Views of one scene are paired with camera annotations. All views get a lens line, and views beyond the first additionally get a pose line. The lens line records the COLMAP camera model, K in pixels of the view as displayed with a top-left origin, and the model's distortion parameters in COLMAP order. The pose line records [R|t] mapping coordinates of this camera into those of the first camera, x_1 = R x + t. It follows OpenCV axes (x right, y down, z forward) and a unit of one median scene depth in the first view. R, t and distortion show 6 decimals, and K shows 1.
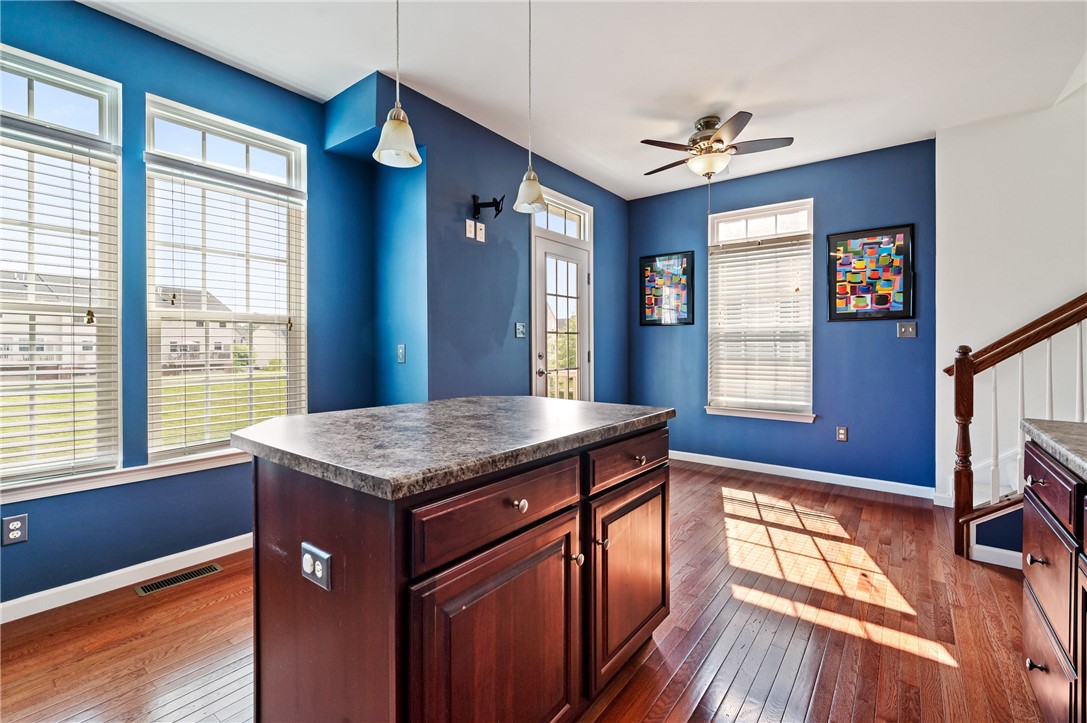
lens RADIAL K [[478.6, 0, 538.3], [0, 478.6, 350.9], [0, 0, 1]] dist [0.014364, 0.000192]
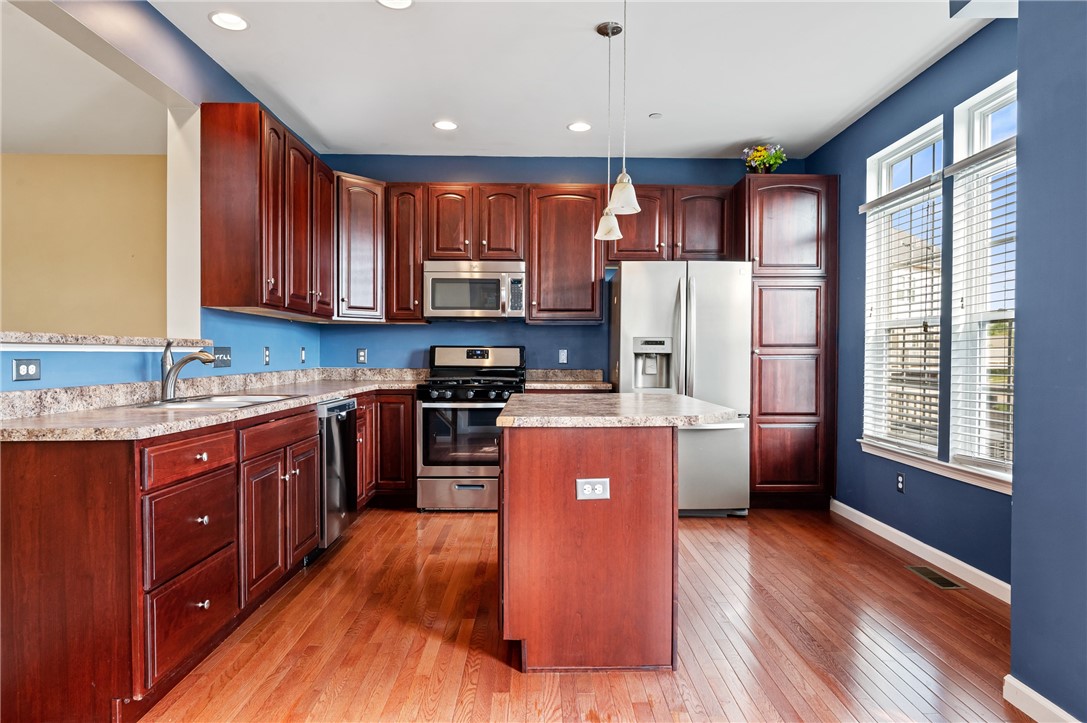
lens RADIAL K [[628.8, 0, 545.2], [0, 628.8, 359.3], [0, 0, 1]] dist [-0.002358, -0.000309]
pose [[-0.782614, 0.002336, -0.622503, 0.417946], [-0.005025, 0.999937, 0.010070, -0.000010], [0.622487, 0.011009, -0.782553, 0.870280]]
